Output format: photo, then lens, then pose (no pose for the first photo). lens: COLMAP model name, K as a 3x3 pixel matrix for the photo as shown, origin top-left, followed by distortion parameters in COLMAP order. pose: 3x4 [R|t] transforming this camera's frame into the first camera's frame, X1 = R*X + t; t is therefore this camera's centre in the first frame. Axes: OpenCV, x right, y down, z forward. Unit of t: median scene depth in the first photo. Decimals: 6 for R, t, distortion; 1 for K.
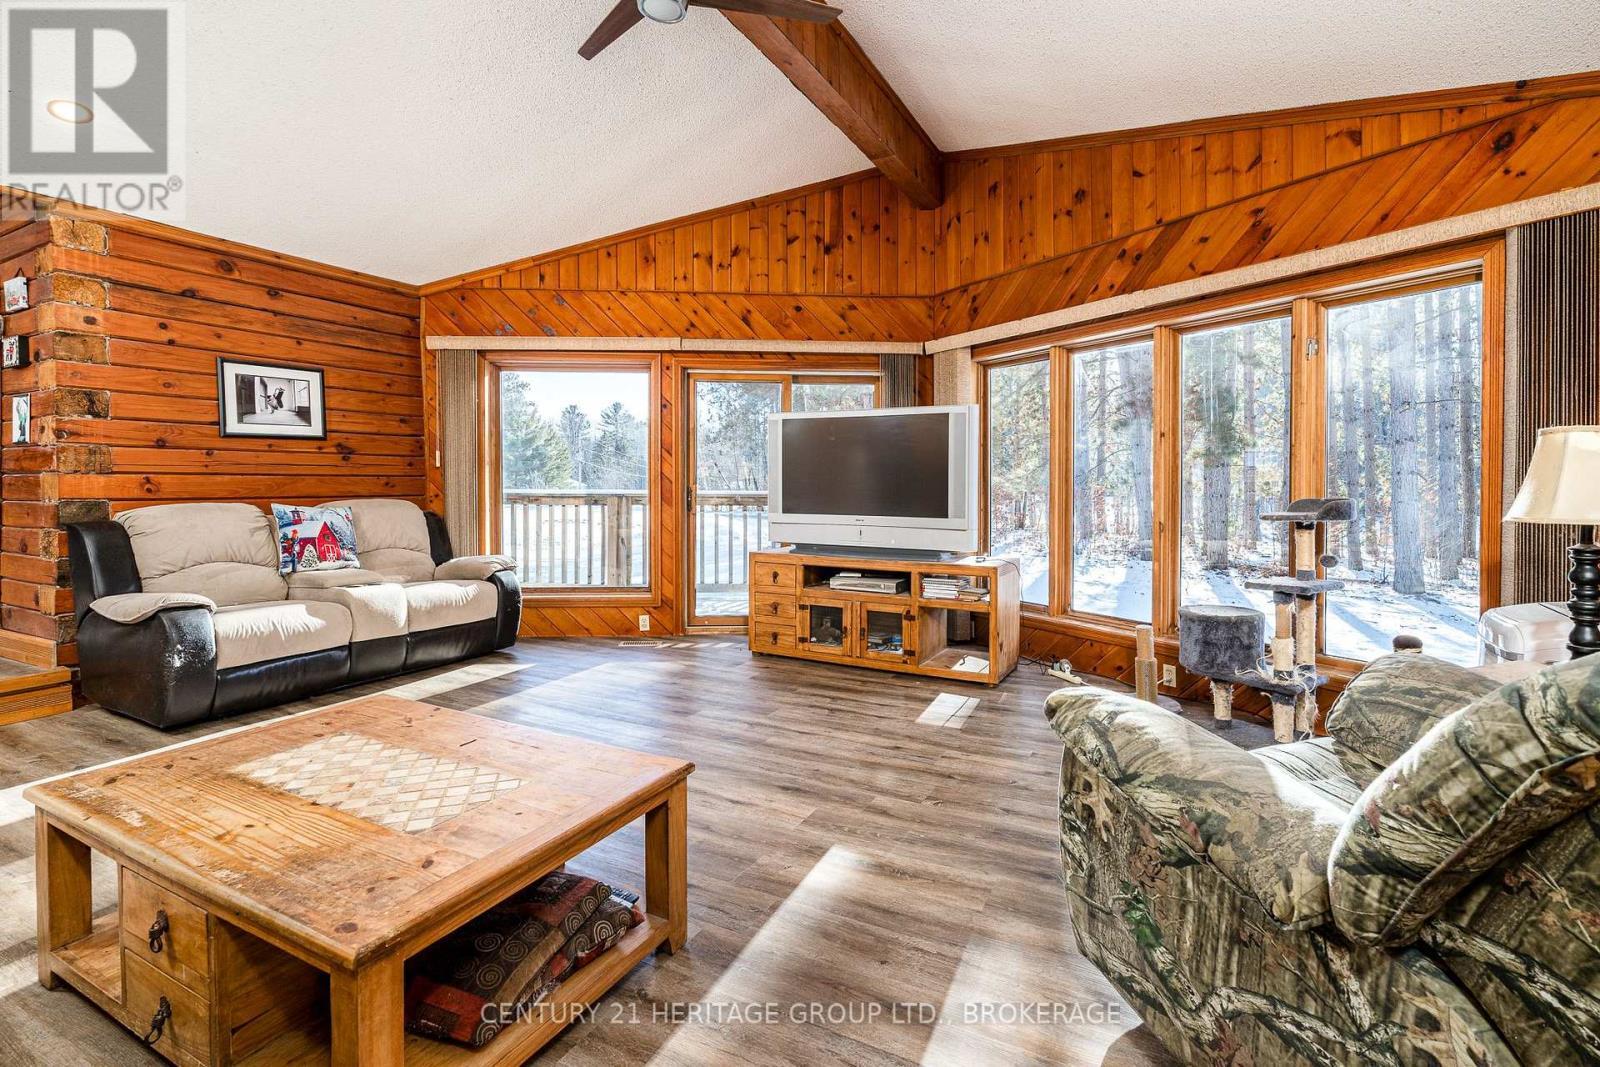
lens RADIAL K [[718.5, 0, 799.0], [0, 718.5, 498.7], [0, 0, 1]] dist [-0.001563, -0.000138]
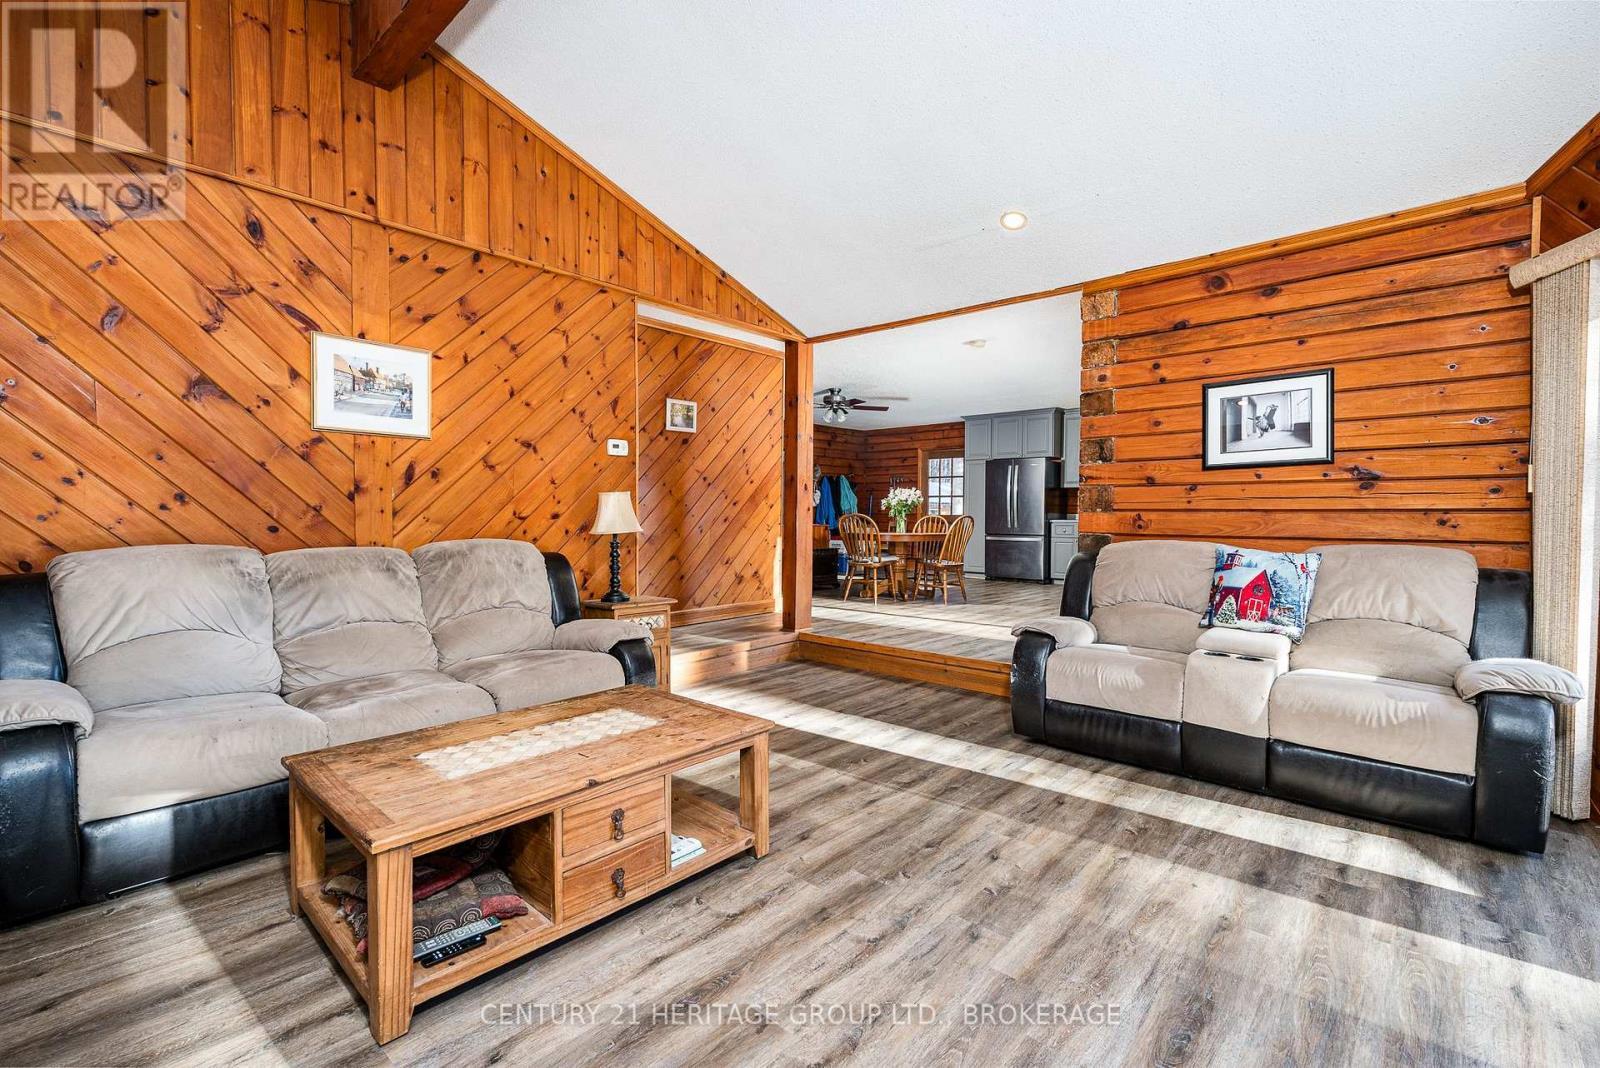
lens RADIAL K [[712.8, 0, 800.0], [0, 712.8, 534.0], [0, 0, 1]] dist [-0.002081, -0.000065]
pose [[-0.227539, 0.015113, -0.973652, 0.196840], [-0.030254, 0.999287, 0.022581, -0.008486], [0.973299, 0.034595, -0.226920, 0.664569]]
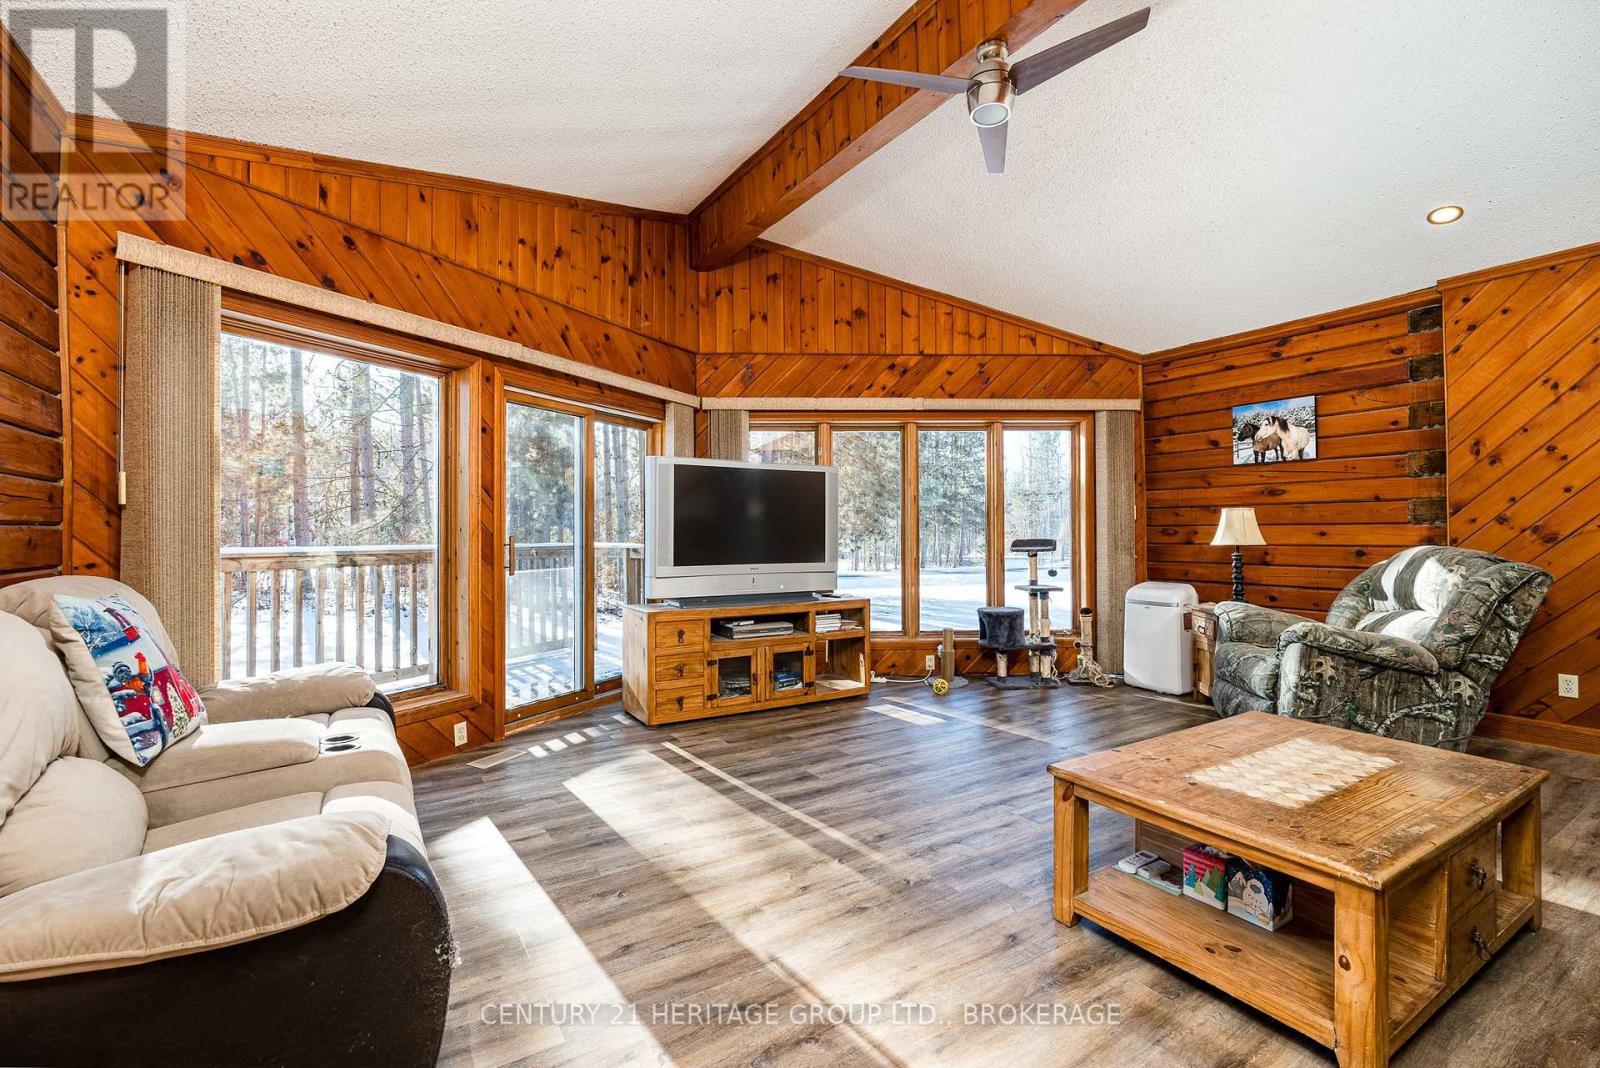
lens RADIAL K [[730.9, 0, 800.0], [0, 730.9, 534.0], [0, 0, 1]] dist [-0.003689, -0.000219]
pose [[0.502138, -0.007703, 0.864753, -0.817012], [0.025913, 0.999645, -0.006142, -0.012165], [-0.864399, 0.025492, 0.502159, 0.427040]]
